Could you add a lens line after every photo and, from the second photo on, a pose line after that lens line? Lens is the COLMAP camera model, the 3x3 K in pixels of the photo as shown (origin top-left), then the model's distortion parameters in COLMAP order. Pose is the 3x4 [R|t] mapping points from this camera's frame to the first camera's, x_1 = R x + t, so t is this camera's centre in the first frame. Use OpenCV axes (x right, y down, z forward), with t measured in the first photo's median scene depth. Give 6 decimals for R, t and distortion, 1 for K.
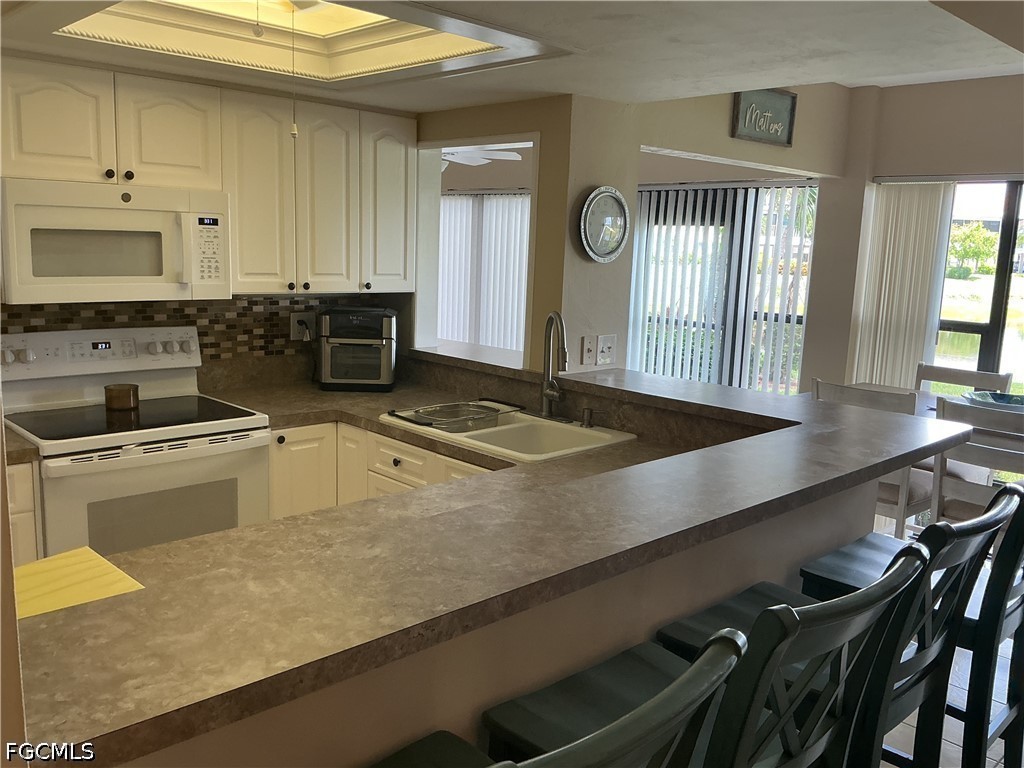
lens RADIAL K [[846.3, 0, 511.8], [0, 846.3, 386.1], [0, 0, 1]] dist [0.148267, -0.312103]
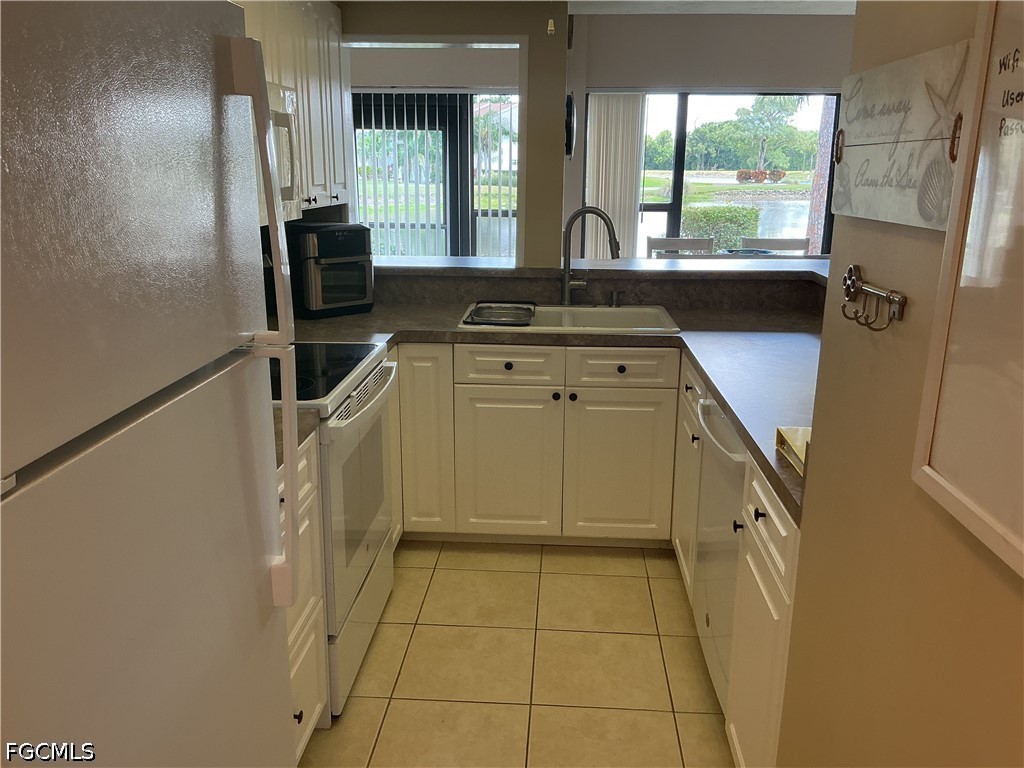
lens RADIAL K [[846.3, 0, 511.8], [0, 846.3, 386.1], [0, 0, 1]] dist [0.148267, -0.312103]
pose [[0.732727, -0.201267, 0.650079, -0.666242], [0.133652, 0.979220, 0.152527, -0.035045], [-0.667269, -0.024877, 0.744401, 0.192542]]
